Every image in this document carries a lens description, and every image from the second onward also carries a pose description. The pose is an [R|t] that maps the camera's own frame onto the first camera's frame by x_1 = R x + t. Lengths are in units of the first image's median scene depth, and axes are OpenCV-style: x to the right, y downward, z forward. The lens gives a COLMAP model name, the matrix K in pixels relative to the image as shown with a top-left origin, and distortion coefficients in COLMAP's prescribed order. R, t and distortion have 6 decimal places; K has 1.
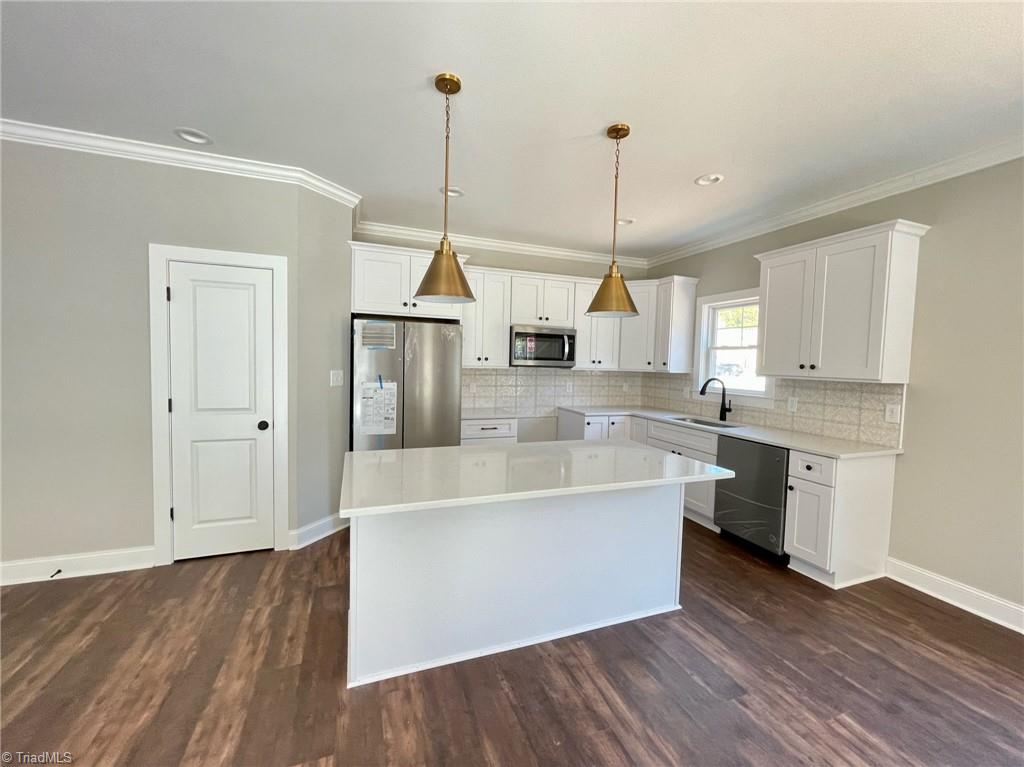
lens RADIAL K [[414.2, 0, 512.4], [0, 414.2, 381.2], [0, 0, 1]] dist [-0.004593, 0.001218]
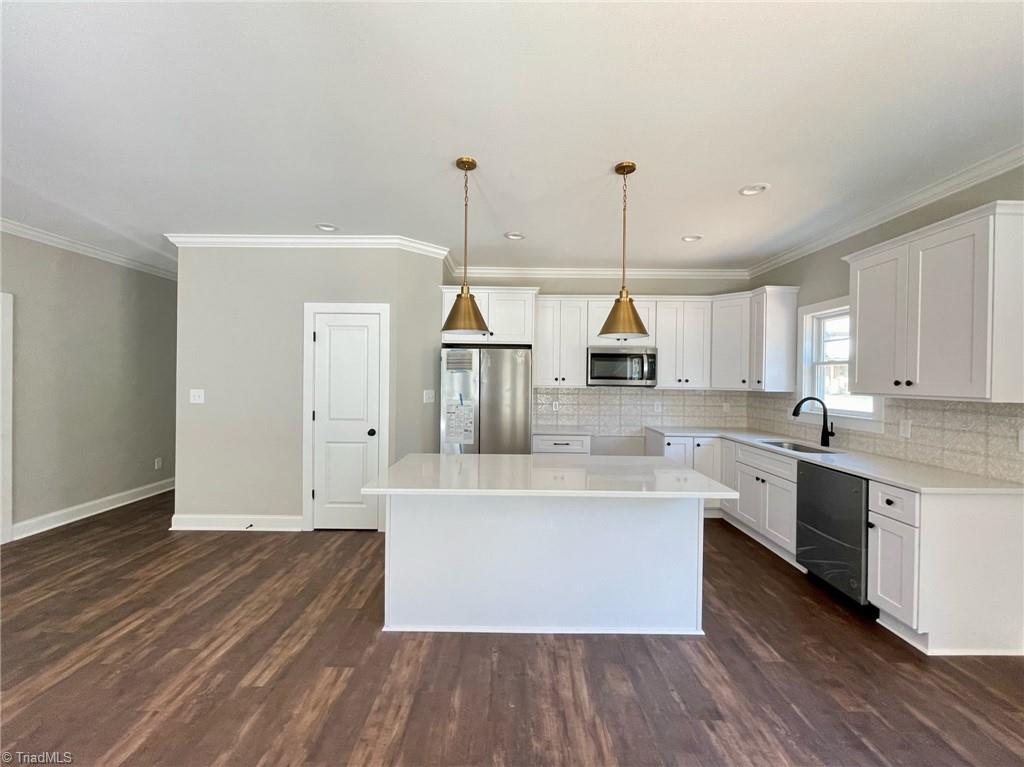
lens RADIAL K [[414.2, 0, 511.2], [0, 414.2, 382.0], [0, 0, 1]] dist [-0.004593, 0.001218]
pose [[0.934305, -0.012055, -0.356271, 0.284181], [-0.005096, 0.998874, -0.047161, 0.006986], [0.356439, 0.045878, 0.933192, -0.073761]]
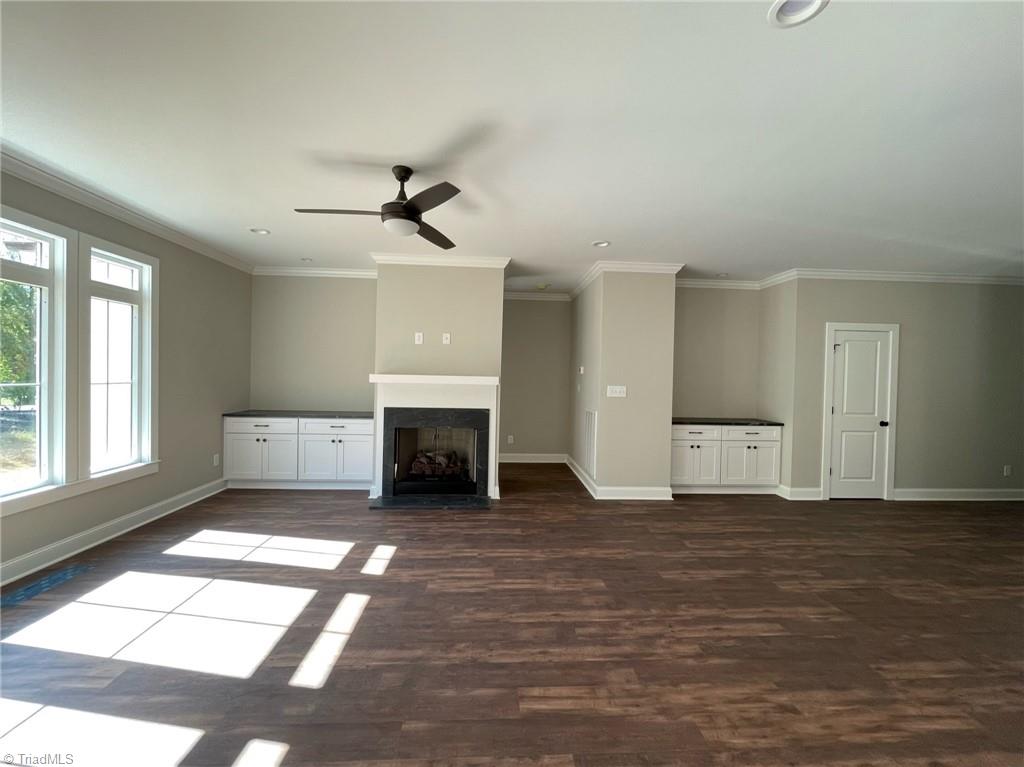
lens RADIAL K [[414.2, 0, 509.5], [0, 414.2, 380.2], [0, 0, 1]] dist [-0.004593, 0.001218]
pose [[-0.303416, -0.018866, -0.952671, 0.585257], [-0.076649, 0.997047, 0.004667, 0.044732], [0.949770, 0.074437, -0.303966, -0.465136]]
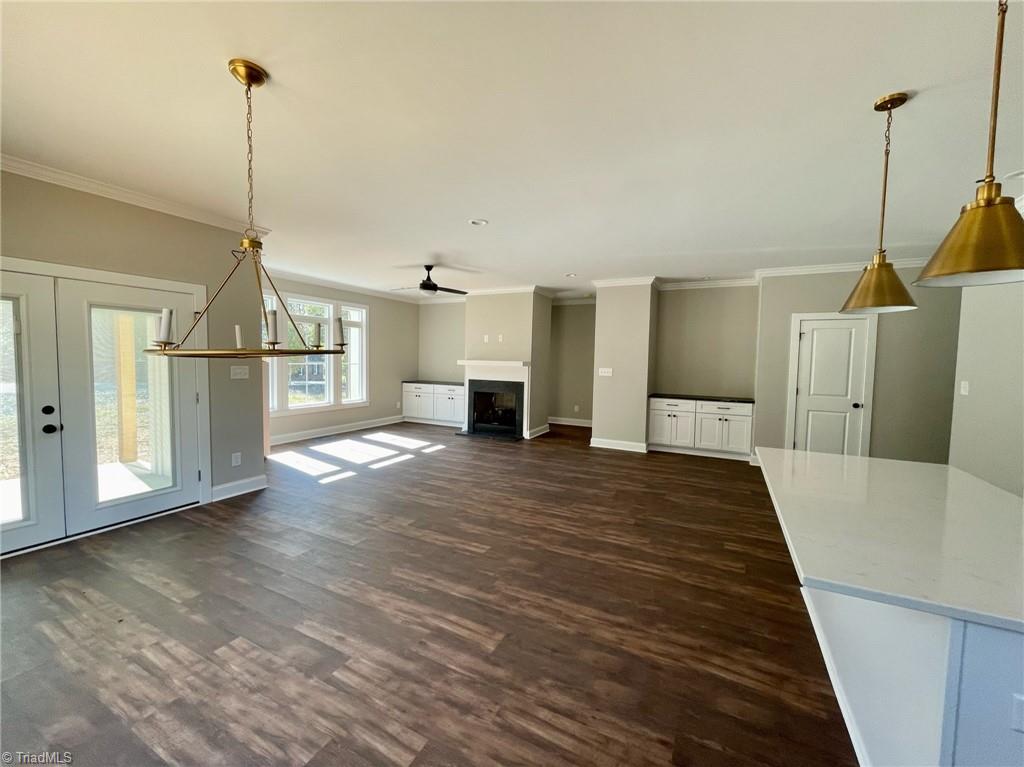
lens RADIAL K [[414.2, 0, 512.1], [0, 414.2, 380.8], [0, 0, 1]] dist [-0.004593, 0.001218]
pose [[-0.740544, -0.002052, -0.672004, 0.842500], [-0.071788, 0.994515, 0.076074, -0.025488], [0.668162, 0.104578, -0.736629, 0.813378]]
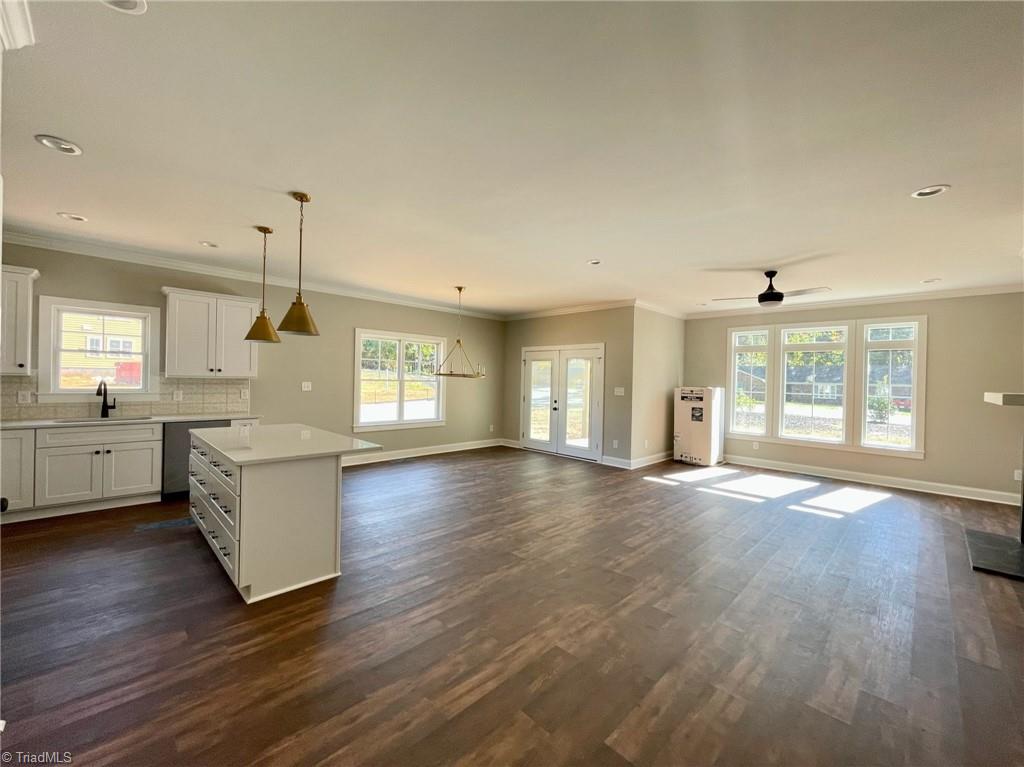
lens RADIAL K [[414.2, 0, 511.6], [0, 414.2, 376.1], [0, 0, 1]] dist [-0.004593, 0.001218]
pose [[-0.407006, -0.027746, 0.913004, -1.324835], [0.013386, 0.999250, 0.036334, -0.058695], [-0.913327, 0.027010, -0.406329, 0.632277]]
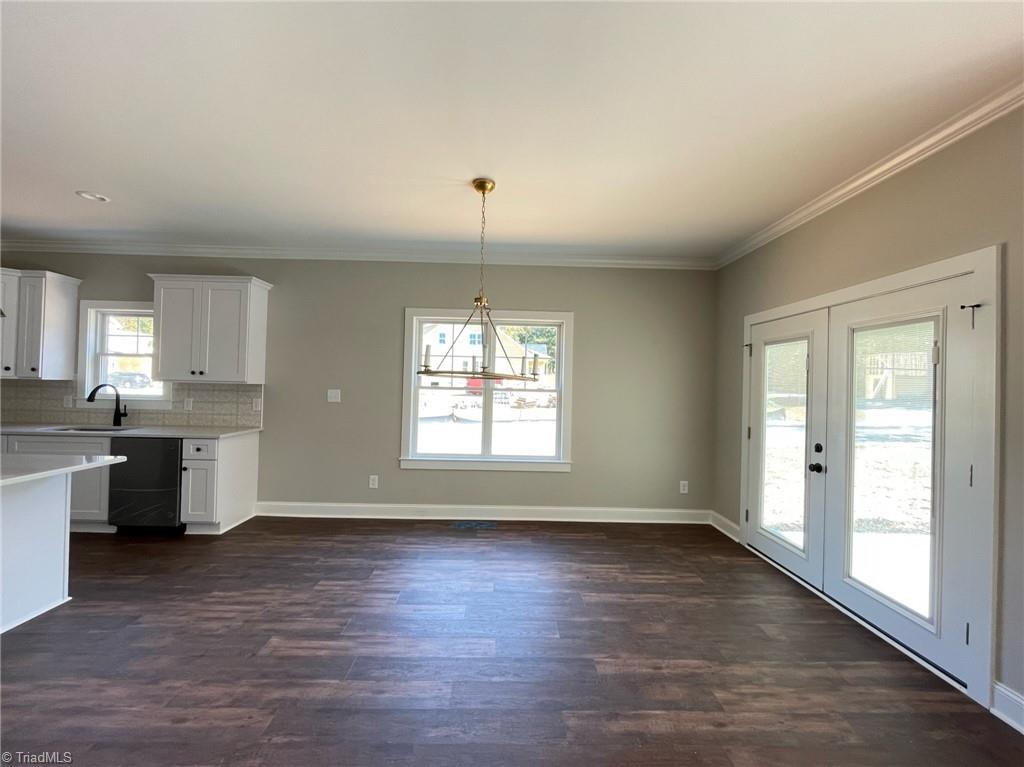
lens RADIAL K [[414.2, 0, 514.2], [0, 414.2, 379.7], [0, 0, 1]] dist [-0.004593, 0.001218]
pose [[0.334423, -0.004861, 0.942411, -0.169237], [0.032888, 0.999438, -0.006515, 0.028371], [-0.941849, 0.033173, 0.334395, -0.365396]]
